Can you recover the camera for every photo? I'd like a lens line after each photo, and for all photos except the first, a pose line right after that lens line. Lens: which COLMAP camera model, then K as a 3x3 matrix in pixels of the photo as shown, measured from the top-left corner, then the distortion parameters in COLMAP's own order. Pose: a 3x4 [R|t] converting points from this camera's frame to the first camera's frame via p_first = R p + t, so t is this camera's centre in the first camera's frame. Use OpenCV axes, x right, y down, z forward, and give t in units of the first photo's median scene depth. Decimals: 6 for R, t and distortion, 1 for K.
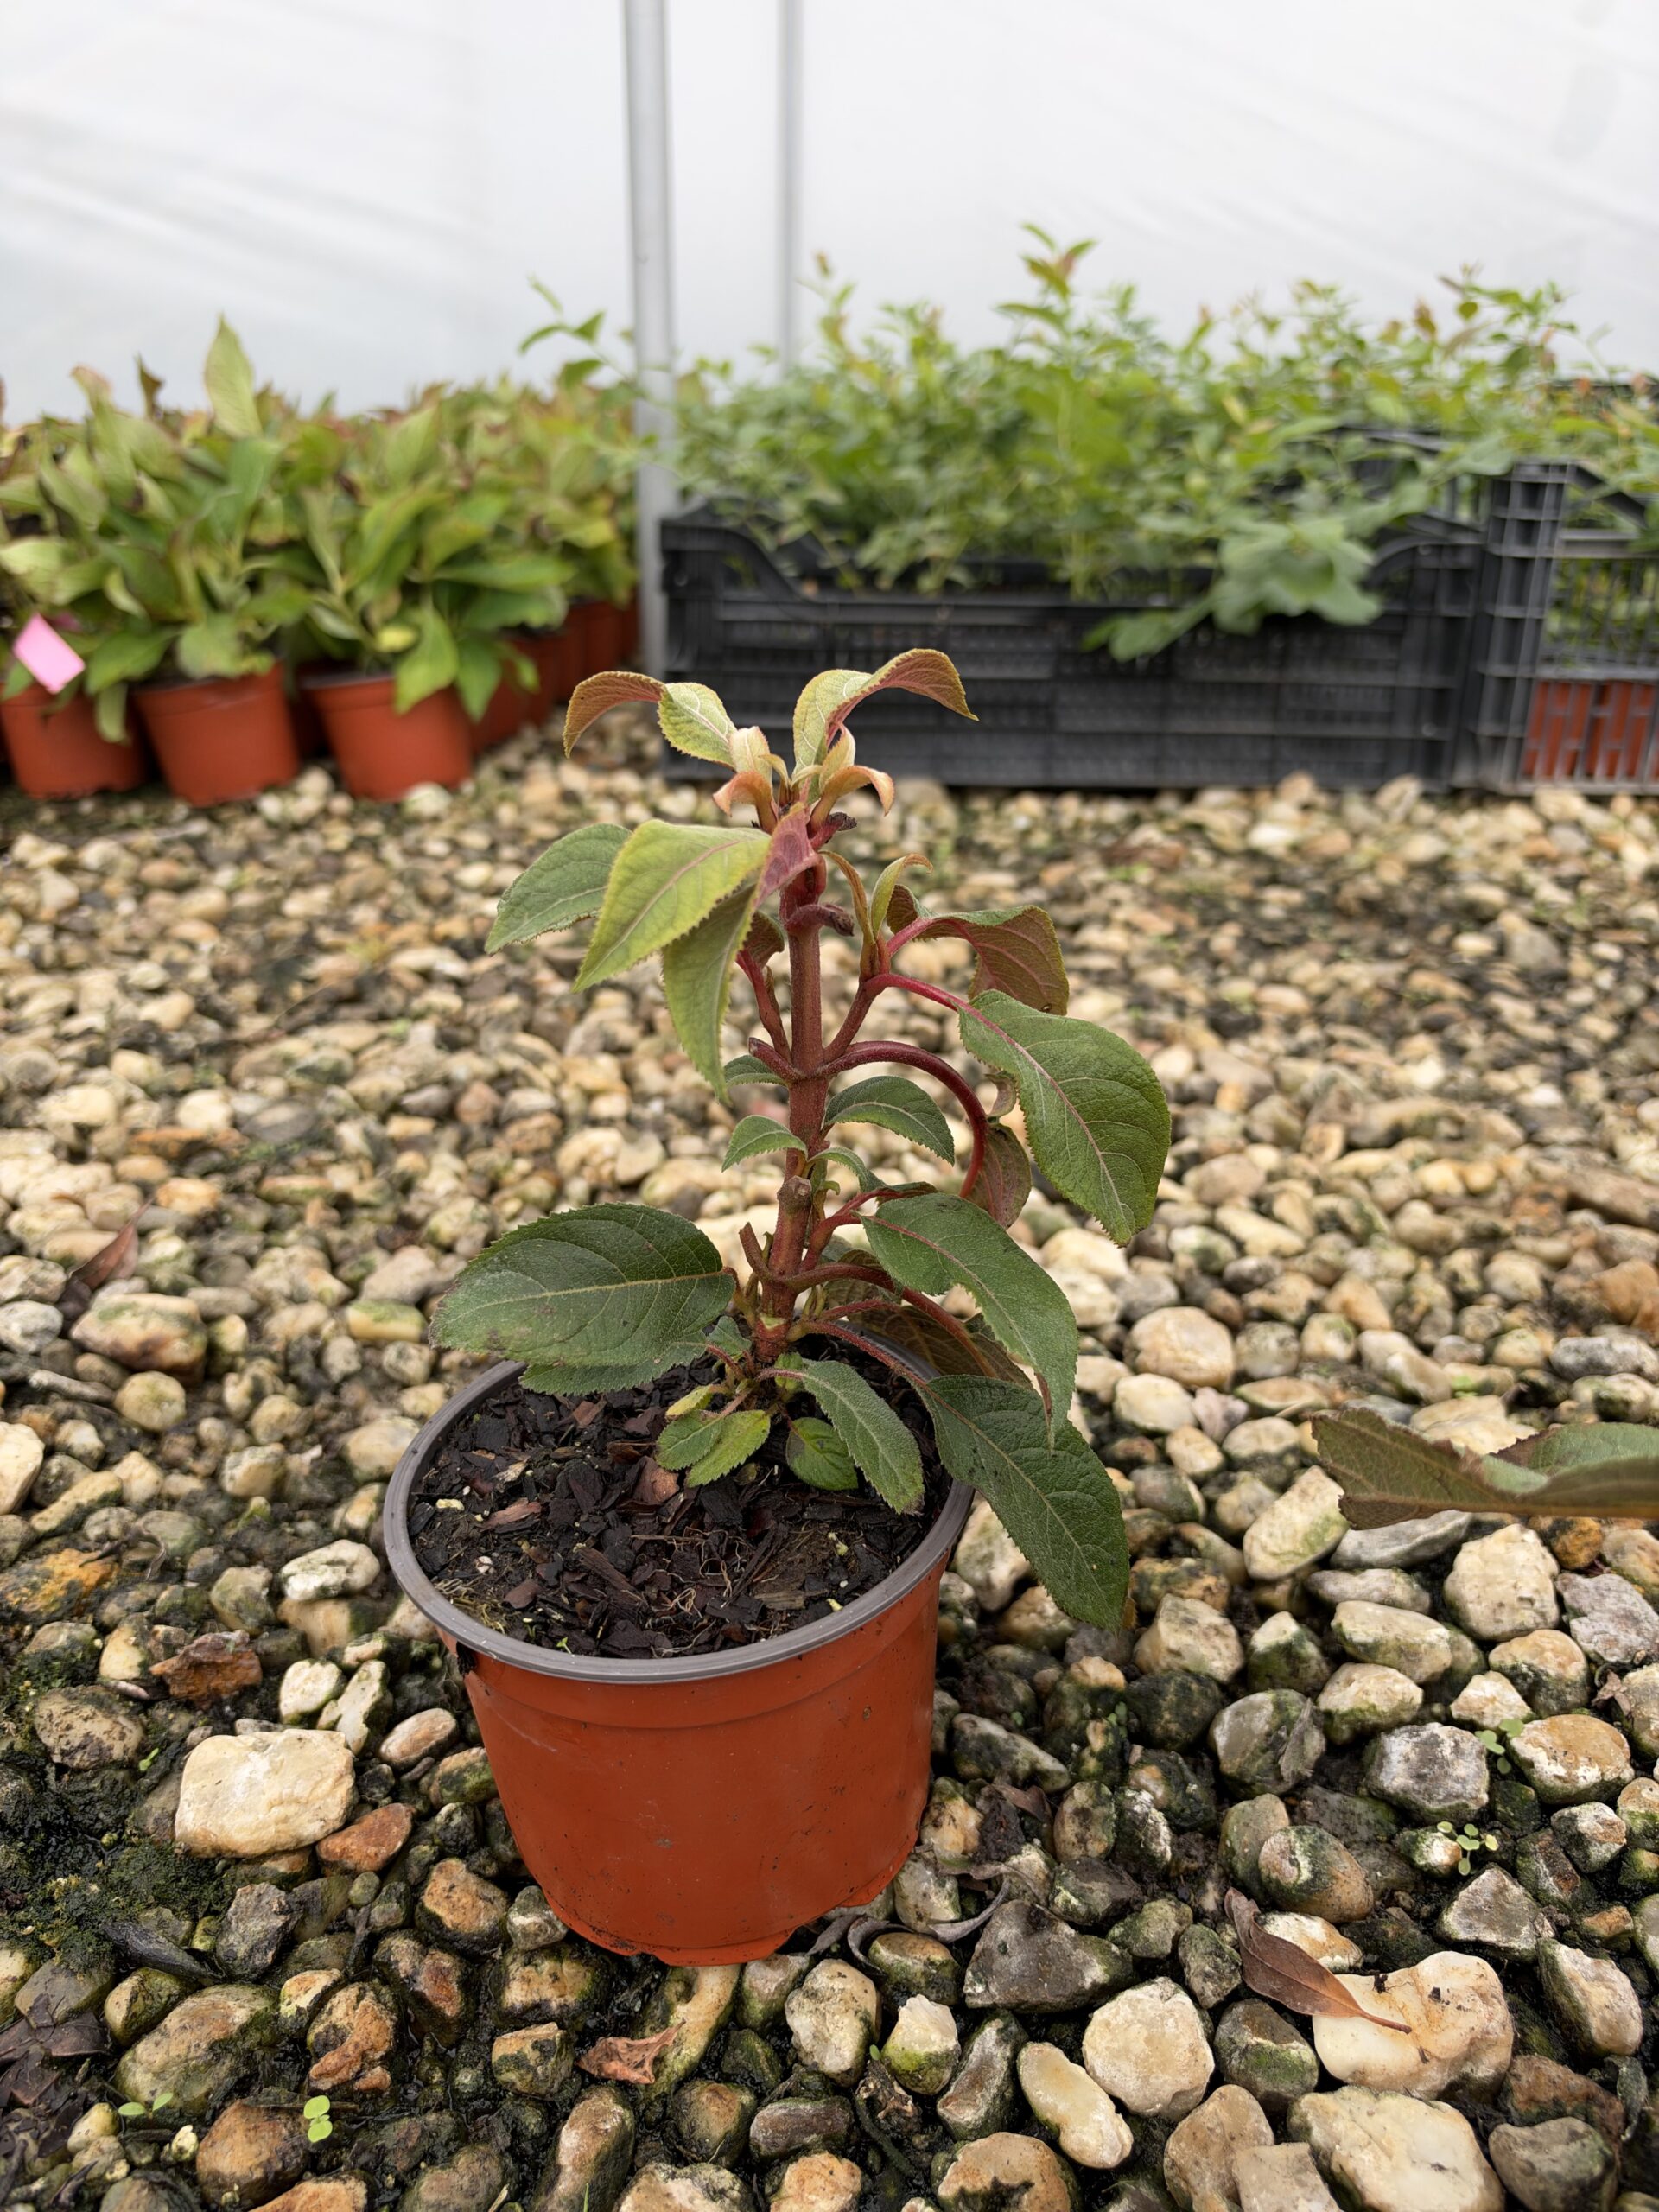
lens RADIAL K [[1681.3, 0, 805.6], [0, 1681.3, 1091.5], [0, 0, 1]] dist [-0.040579, -0.012877]
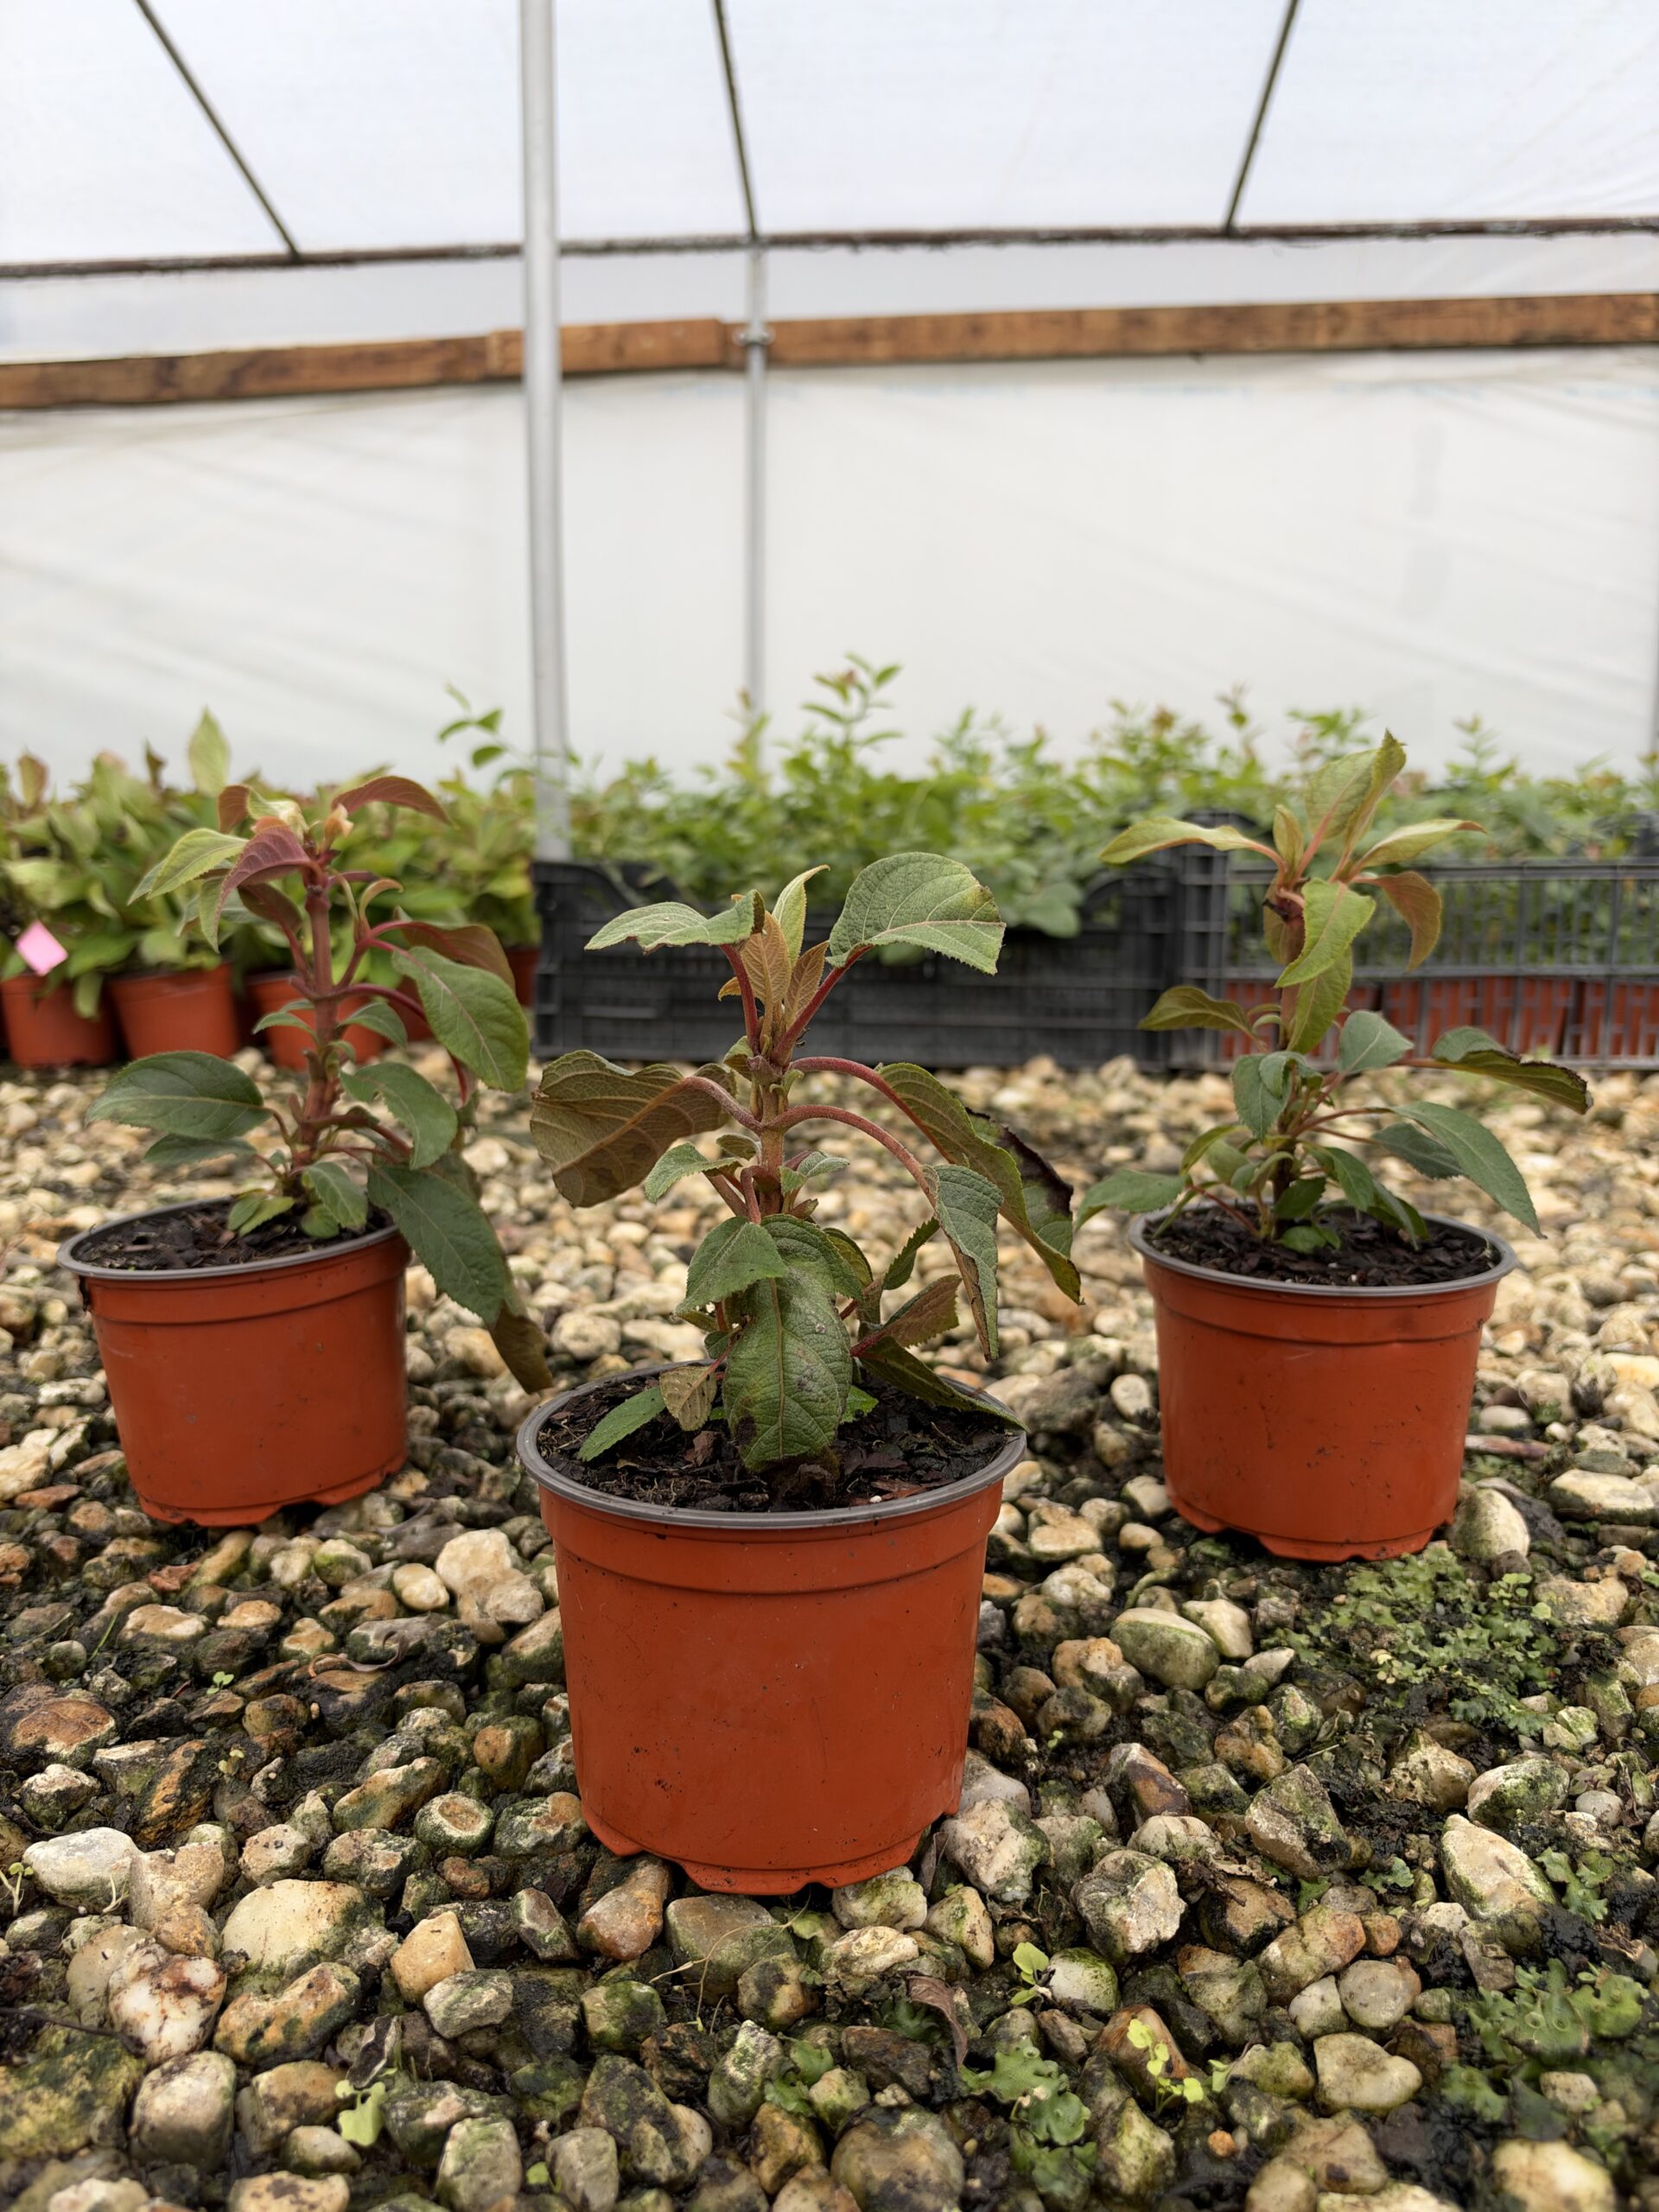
lens RADIAL K [[1681.3, 0, 812.0], [0, 1681.3, 1087.7], [0, 0, 1]] dist [-0.040579, -0.012877]
pose [[0.999751, 0.007513, -0.021010, 0.160412], [-0.012541, 0.968014, -0.250584, 0.150781], [0.018455, 0.250785, 0.967867, -0.198028]]
